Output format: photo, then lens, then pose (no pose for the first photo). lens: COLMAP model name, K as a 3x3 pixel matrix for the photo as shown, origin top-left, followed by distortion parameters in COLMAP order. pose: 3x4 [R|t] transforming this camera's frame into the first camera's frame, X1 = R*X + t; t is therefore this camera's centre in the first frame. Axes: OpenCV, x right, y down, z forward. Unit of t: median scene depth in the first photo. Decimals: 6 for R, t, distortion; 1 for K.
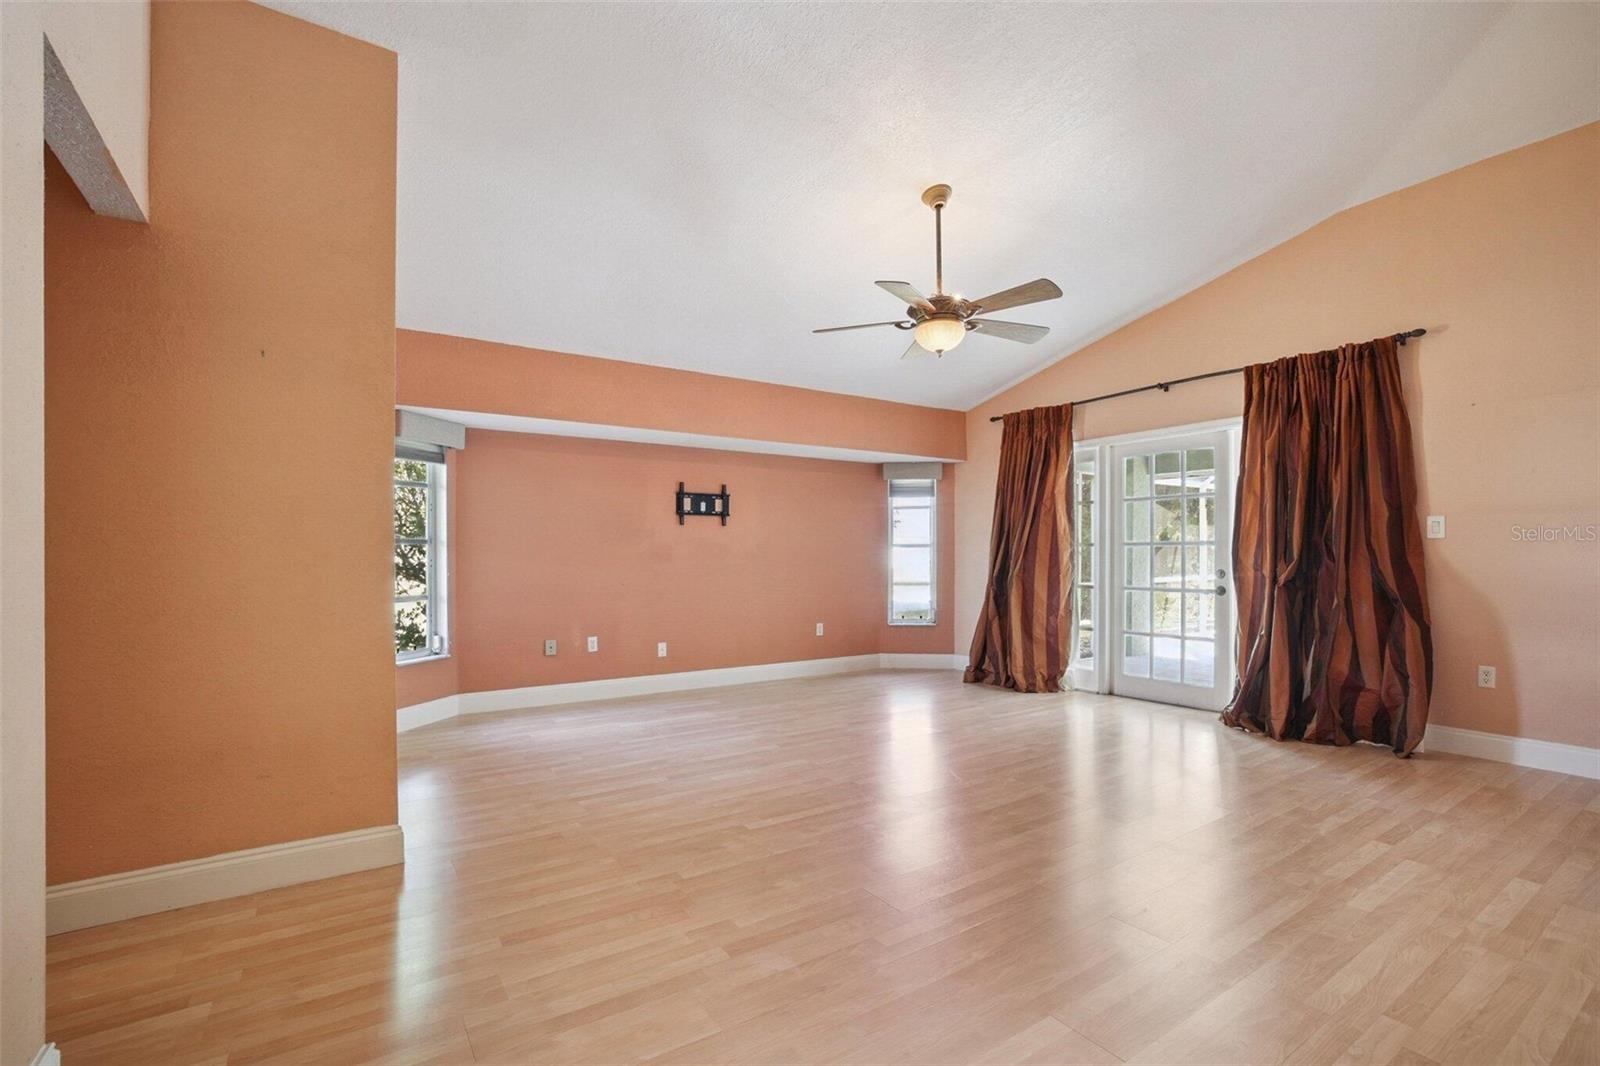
lens RADIAL K [[709.9, 0, 802.5], [0, 709.9, 543.2], [0, 0, 1]] dist [-0.040433, 0.009056]
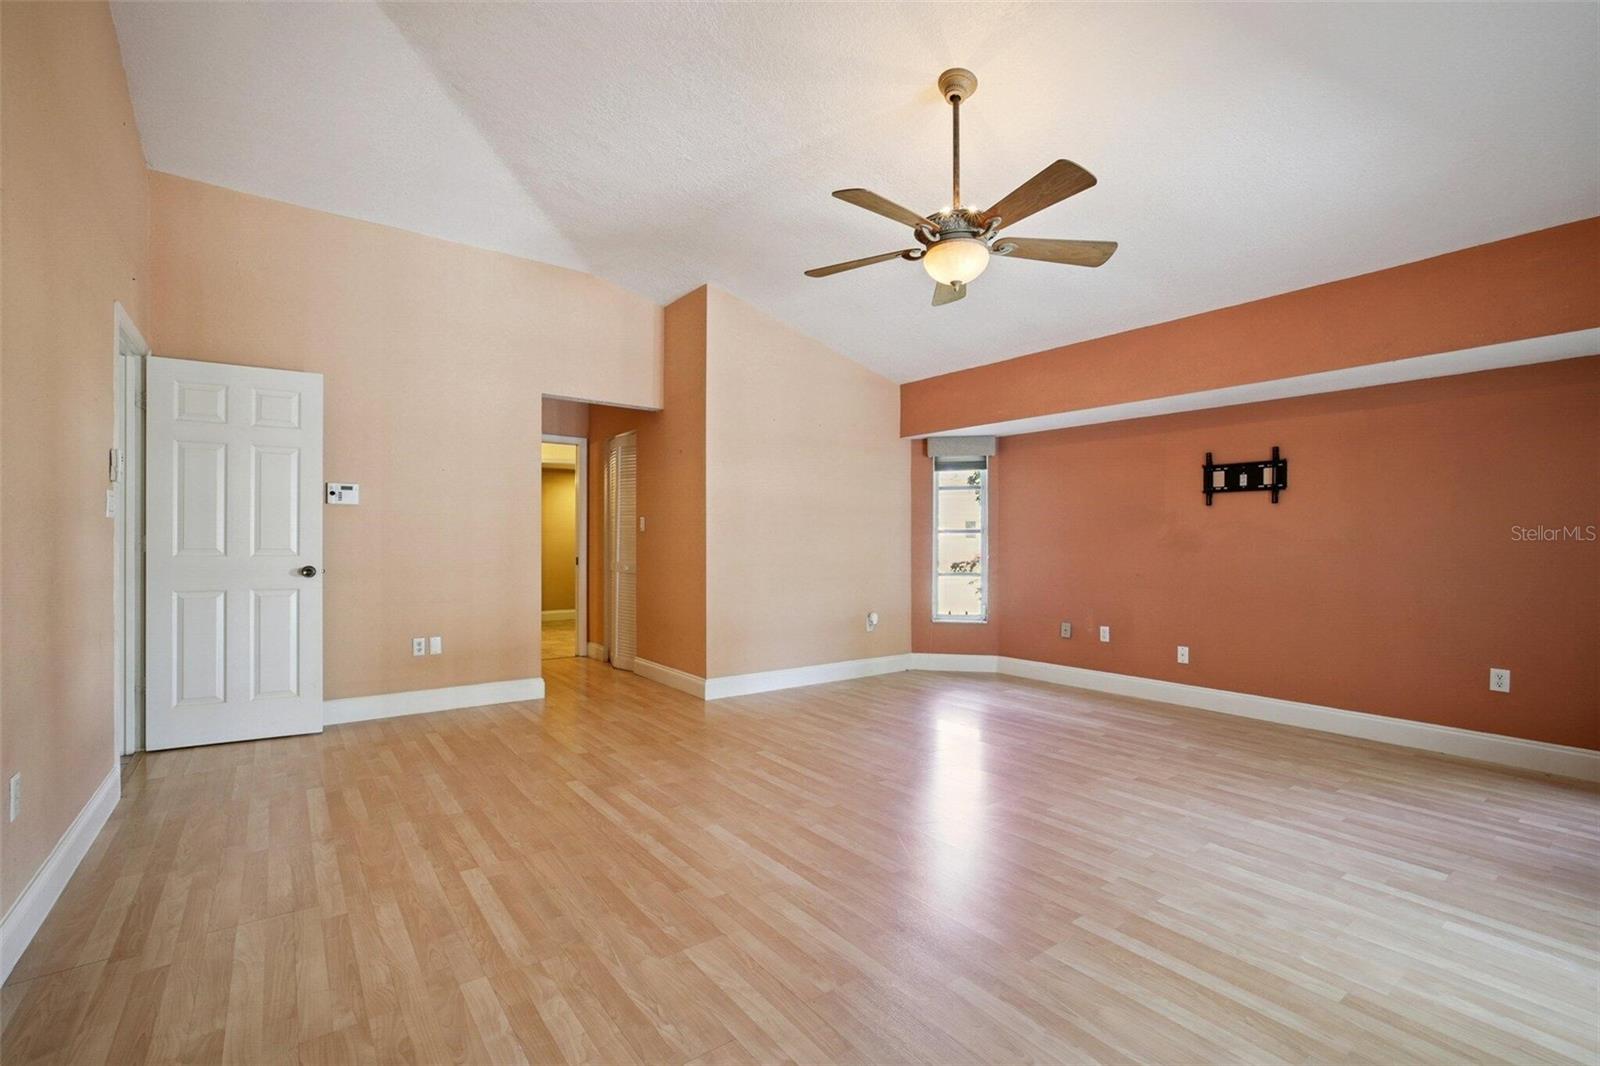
lens RADIAL K [[709.9, 0, 802.5], [0, 709.9, 543.2], [0, 0, 1]] dist [-0.040433, 0.009056]
pose [[0.059586, 0.005425, -0.998208, 0.707639], [0.013996, 0.999882, 0.006269, 0.006337], [0.998125, -0.014345, 0.059503, 0.579664]]
